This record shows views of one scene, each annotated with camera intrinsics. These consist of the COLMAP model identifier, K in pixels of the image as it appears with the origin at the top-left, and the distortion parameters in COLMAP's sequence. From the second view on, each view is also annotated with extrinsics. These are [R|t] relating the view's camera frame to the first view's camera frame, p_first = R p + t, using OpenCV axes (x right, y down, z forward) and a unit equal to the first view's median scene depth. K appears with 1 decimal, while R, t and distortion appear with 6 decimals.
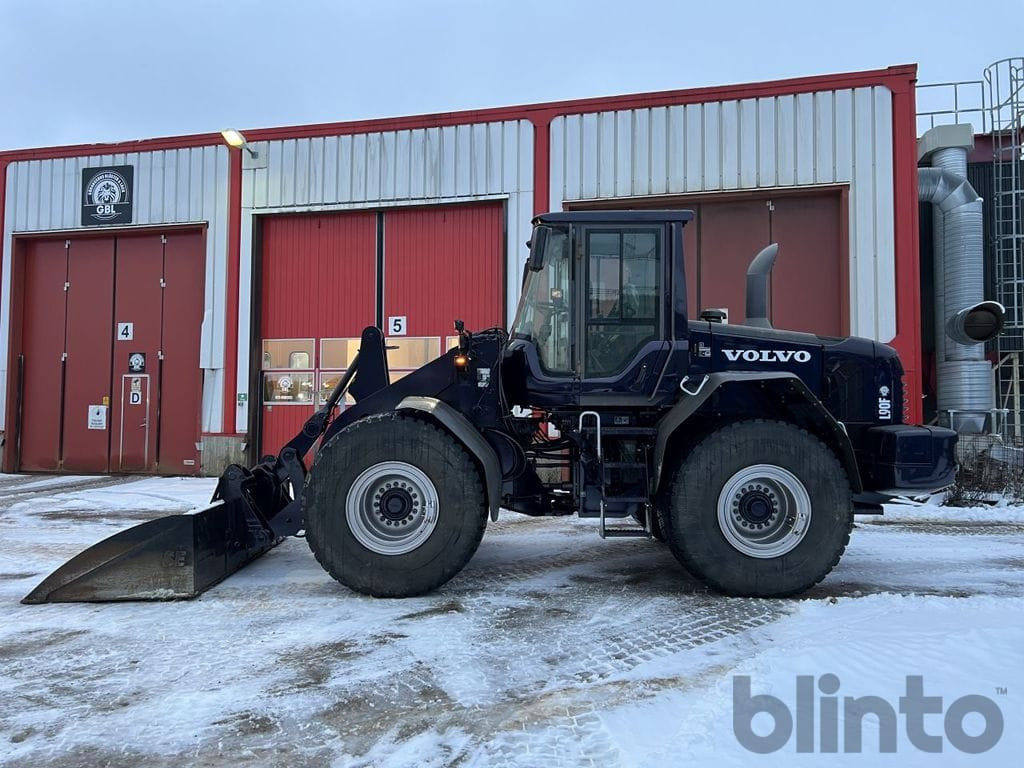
lens RADIAL K [[756.8, 0, 501.5], [0, 756.8, 380.8], [0, 0, 1]] dist [0.061168, -0.068787]
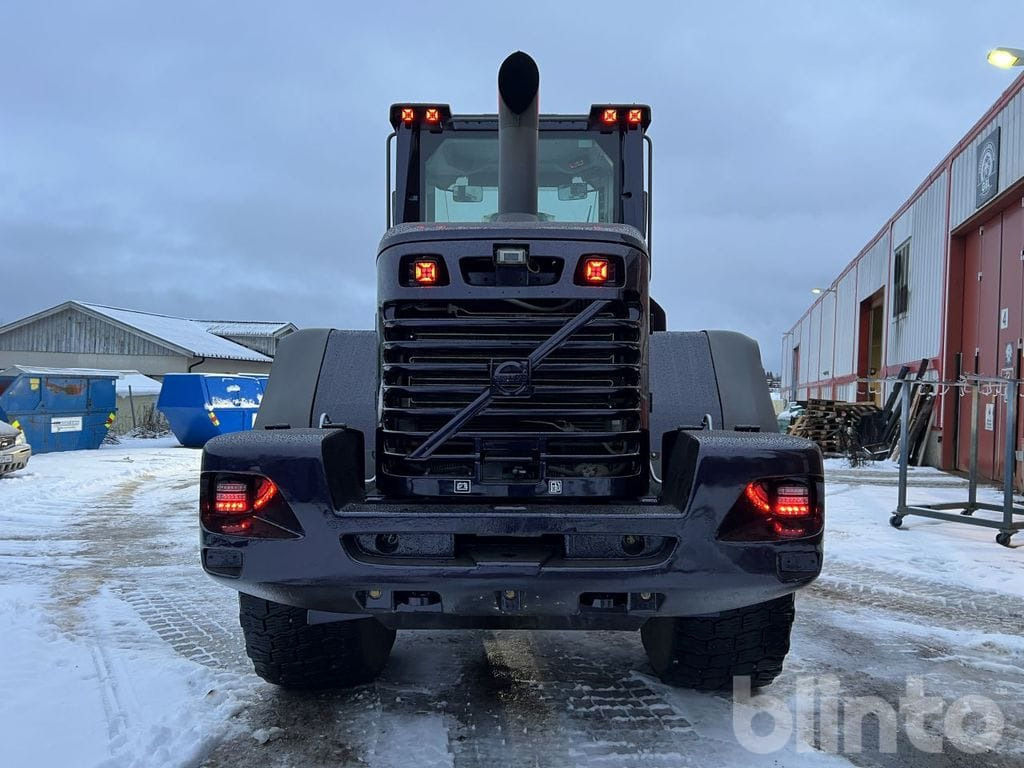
lens RADIAL K [[760.2, 0, 513.3], [0, 760.2, 377.5], [0, 0, 1]] dist [0.065616, -0.072307]
pose [[-0.016076, -0.023617, -0.999592, 0.860613], [0.012310, 0.999641, -0.023816, 0.038277], [0.999795, -0.012688, -0.015780, 1.017869]]
